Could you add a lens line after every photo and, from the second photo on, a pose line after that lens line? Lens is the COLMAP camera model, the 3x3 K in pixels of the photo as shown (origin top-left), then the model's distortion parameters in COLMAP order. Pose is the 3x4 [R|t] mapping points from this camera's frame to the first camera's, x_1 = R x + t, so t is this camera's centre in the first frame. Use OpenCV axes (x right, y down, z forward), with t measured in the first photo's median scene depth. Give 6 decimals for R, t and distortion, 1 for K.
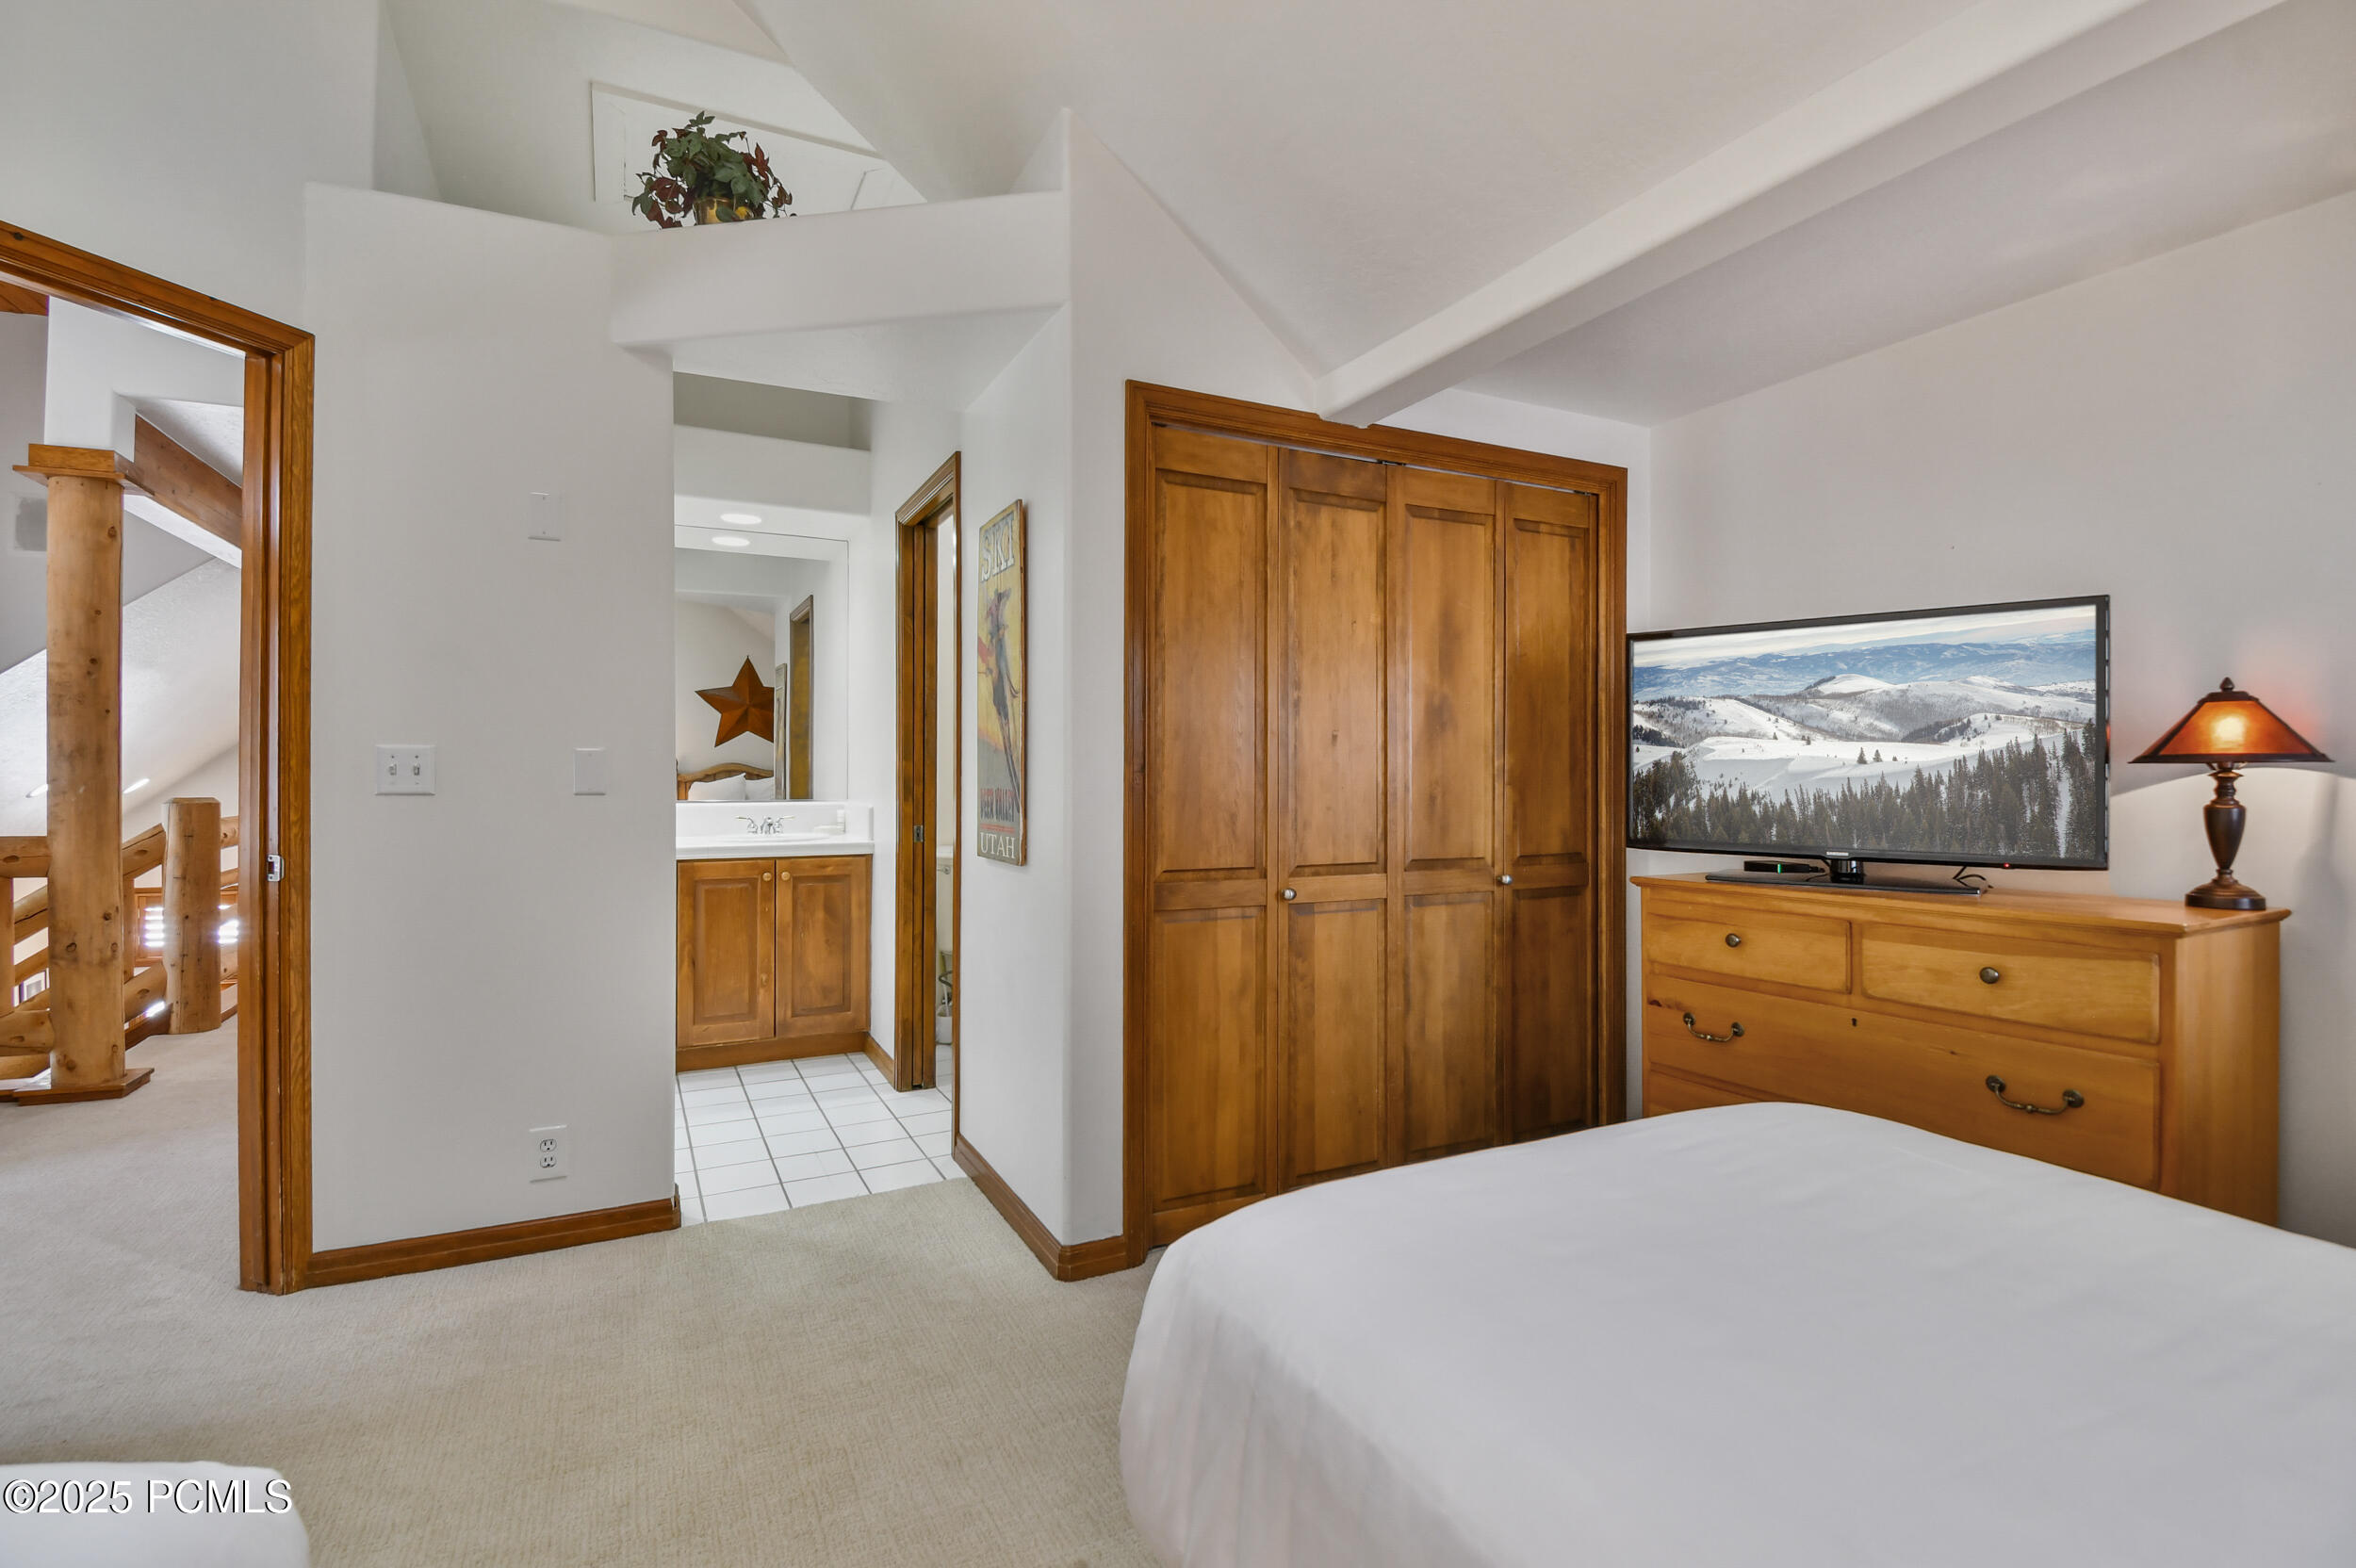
lens RADIAL K [[1080.0, 0, 1177.6], [0, 1080.0, 781.0], [0, 0, 1]] dist [-0.018470, -0.001291]
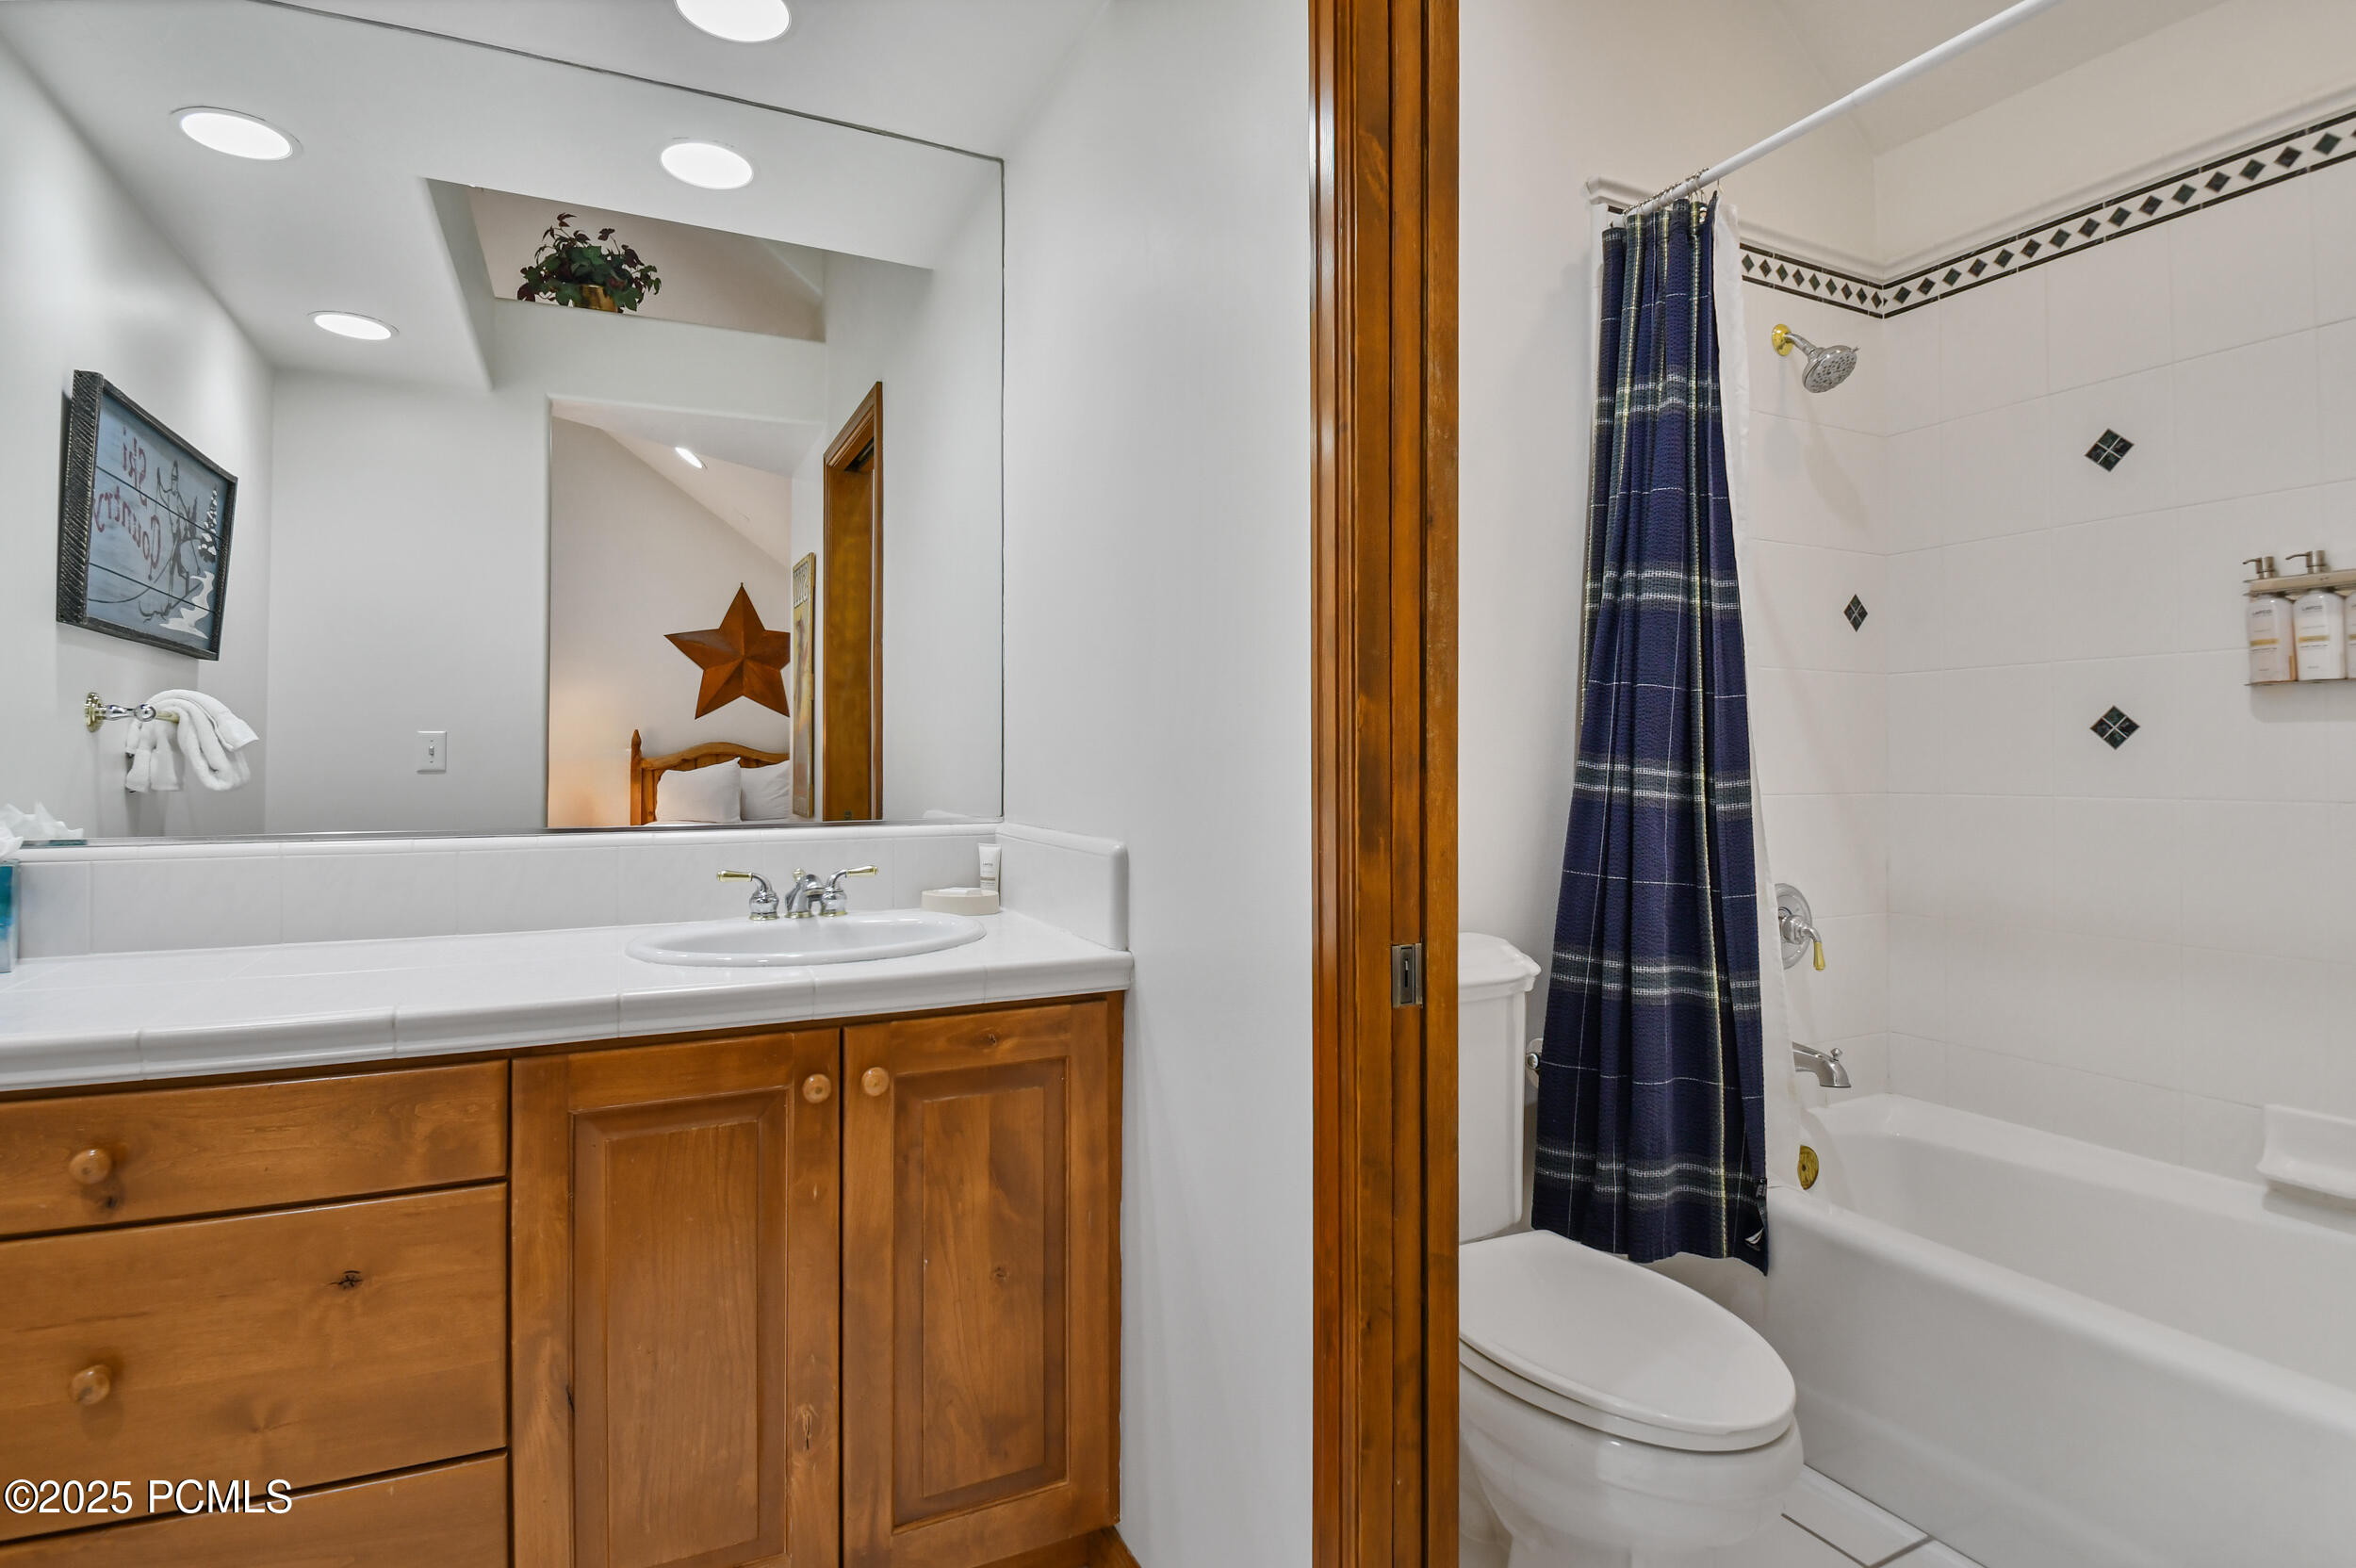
lens RADIAL K [[1156.6, 0, 1170.6], [0, 1156.6, 778.4], [0, 0, 1]] dist [-0.000827, -0.000169]
pose [[0.999703, 0.000934, -0.024341, -0.262806], [-0.000740, 0.999968, 0.007990, -0.000745], [0.024348, -0.007970, 0.999672, 0.650806]]
